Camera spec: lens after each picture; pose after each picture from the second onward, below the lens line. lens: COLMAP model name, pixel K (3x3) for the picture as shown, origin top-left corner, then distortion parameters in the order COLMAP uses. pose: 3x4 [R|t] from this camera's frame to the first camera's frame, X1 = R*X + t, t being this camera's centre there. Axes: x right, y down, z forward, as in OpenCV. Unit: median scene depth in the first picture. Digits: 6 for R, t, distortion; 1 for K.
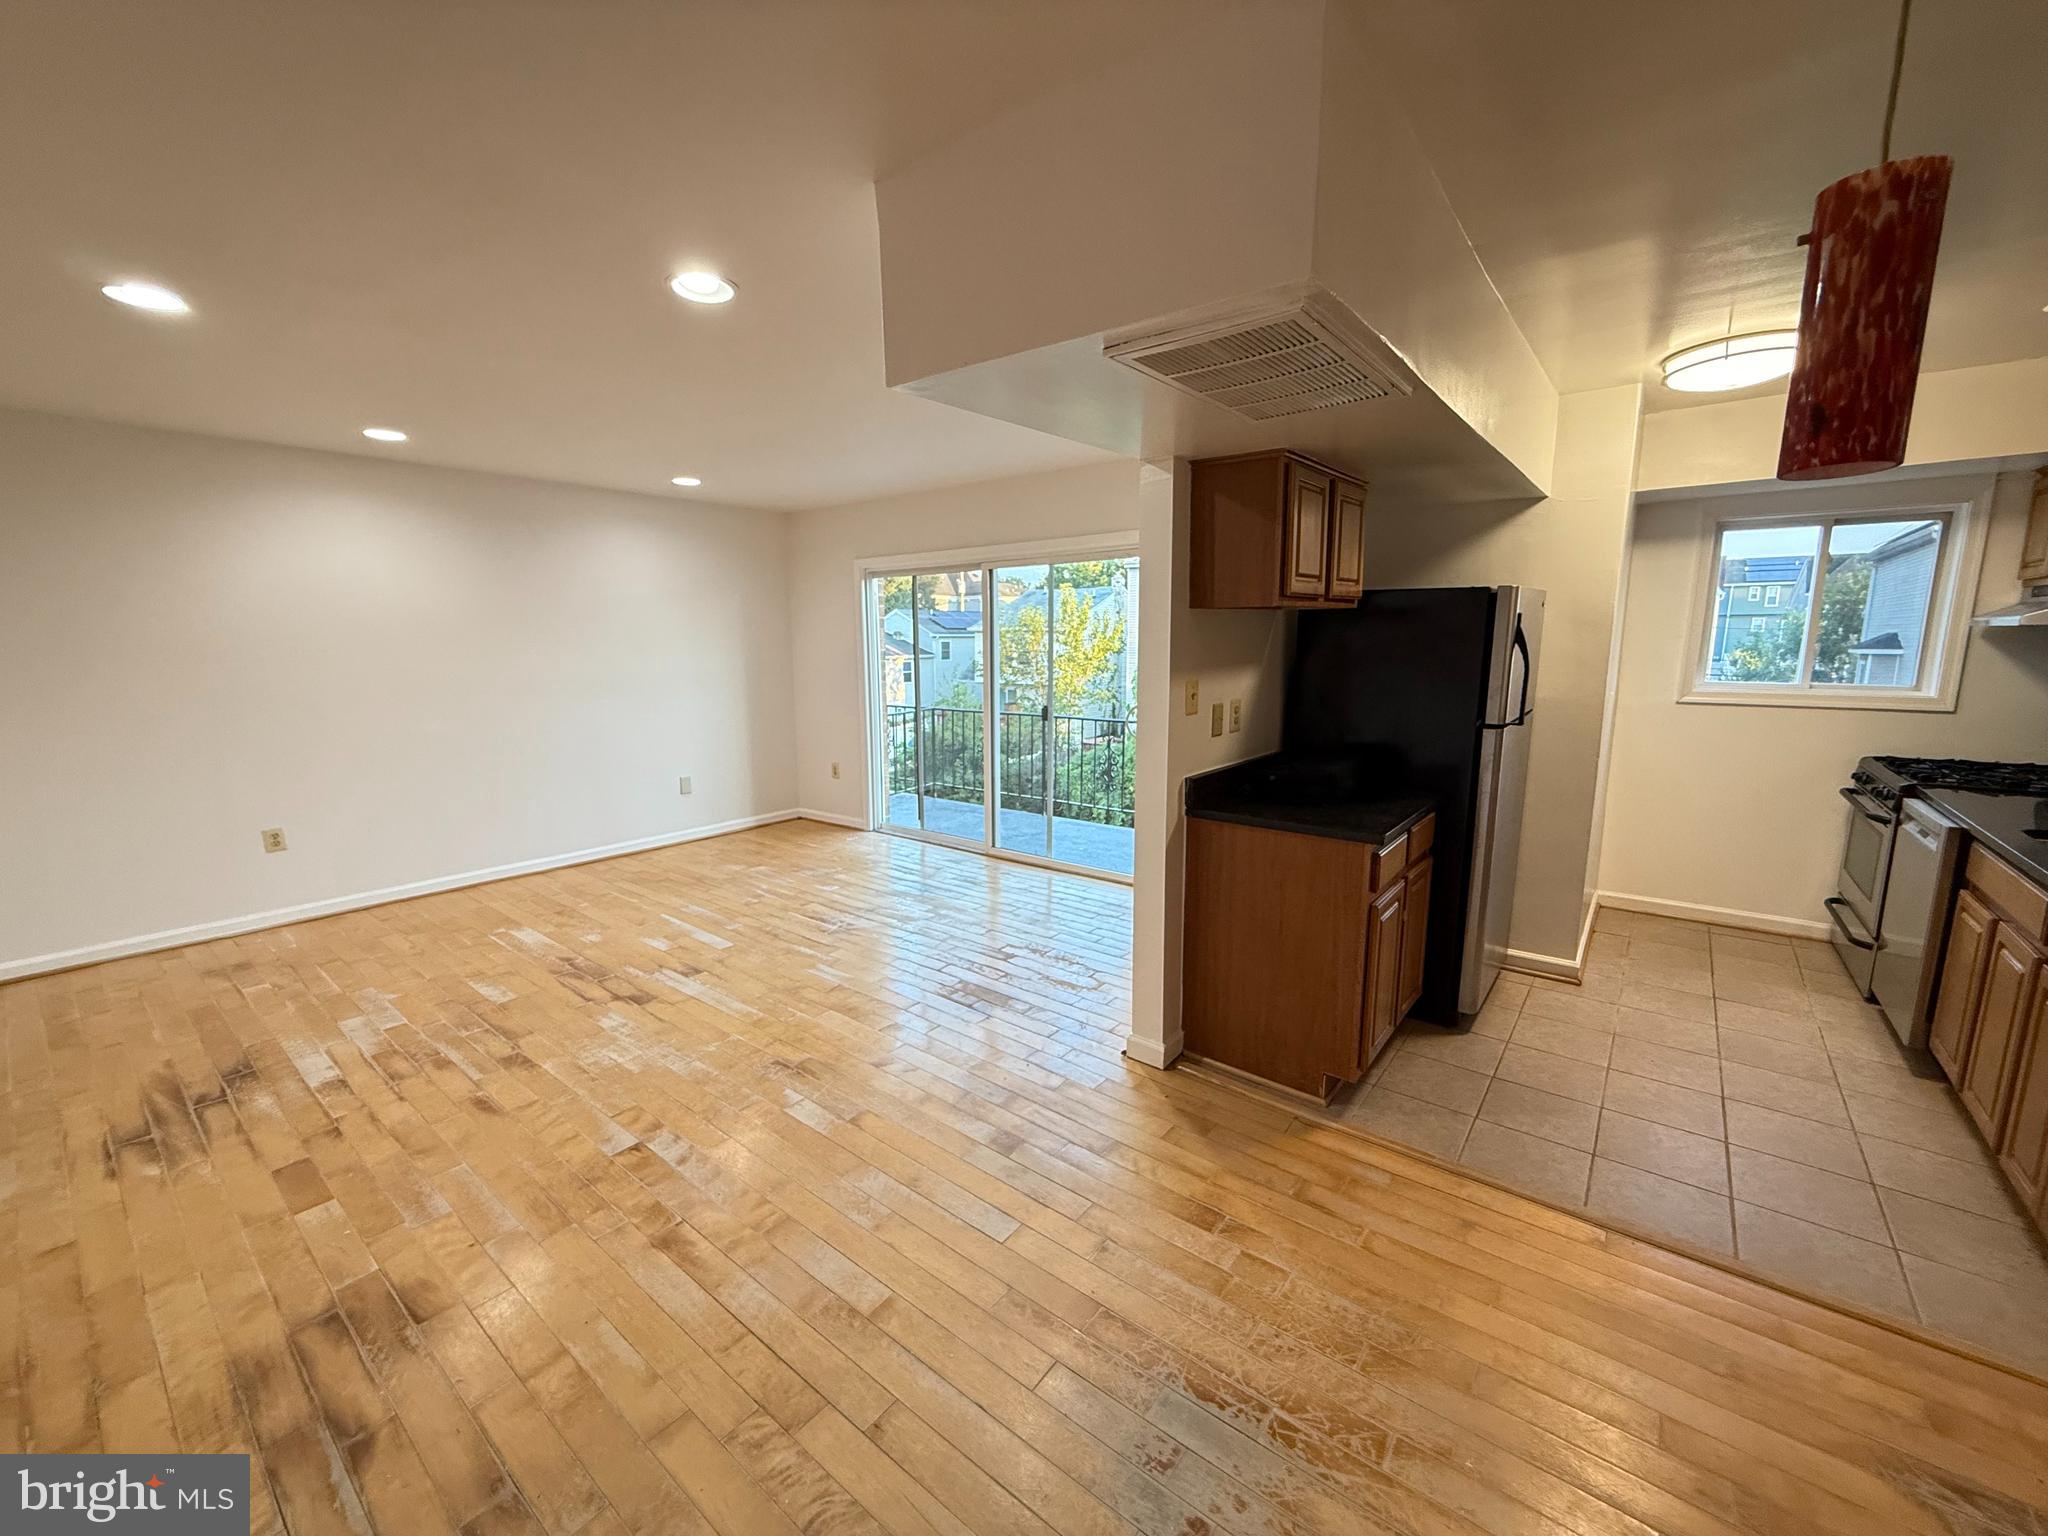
lens RADIAL K [[814.3, 0, 1018.9], [0, 814.3, 765.8], [0, 0, 1]] dist [0.000112, -0.000077]
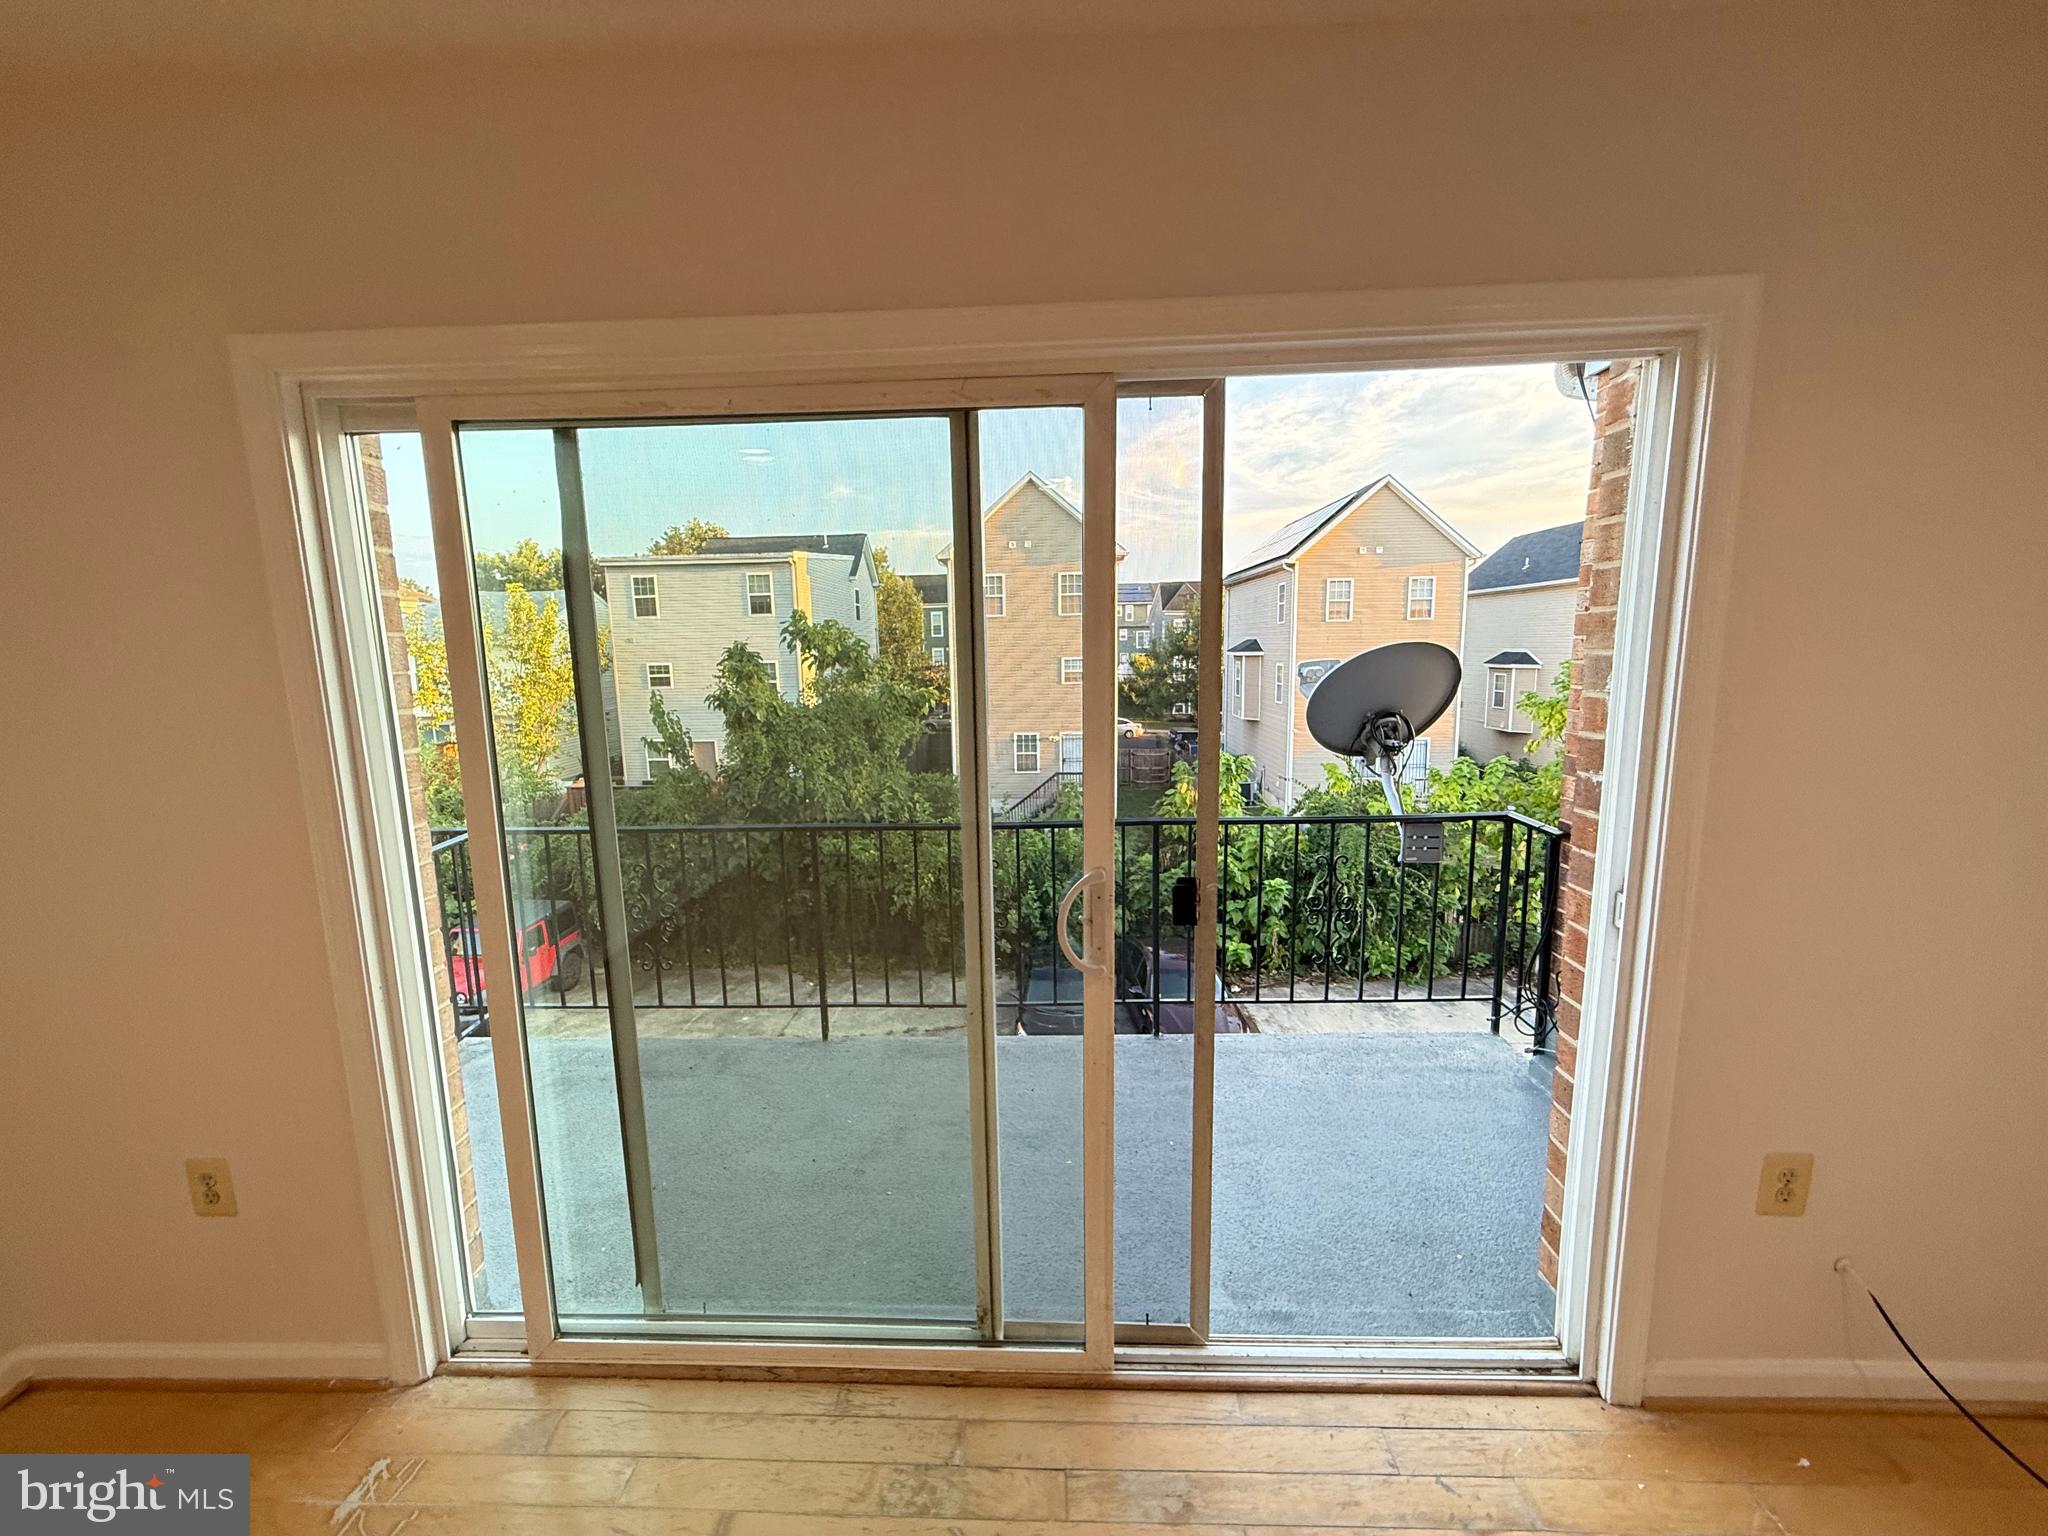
lens RADIAL K [[814.3, 0, 1019.4], [0, 814.3, 767.8], [0, 0, 1]] dist [0.000112, -0.000077]
pose [[0.804556, -0.099437, 0.585493, -0.306813], [0.106551, 0.994055, 0.022408, -0.203262], [-0.584240, 0.044356, 0.810368, 1.240796]]
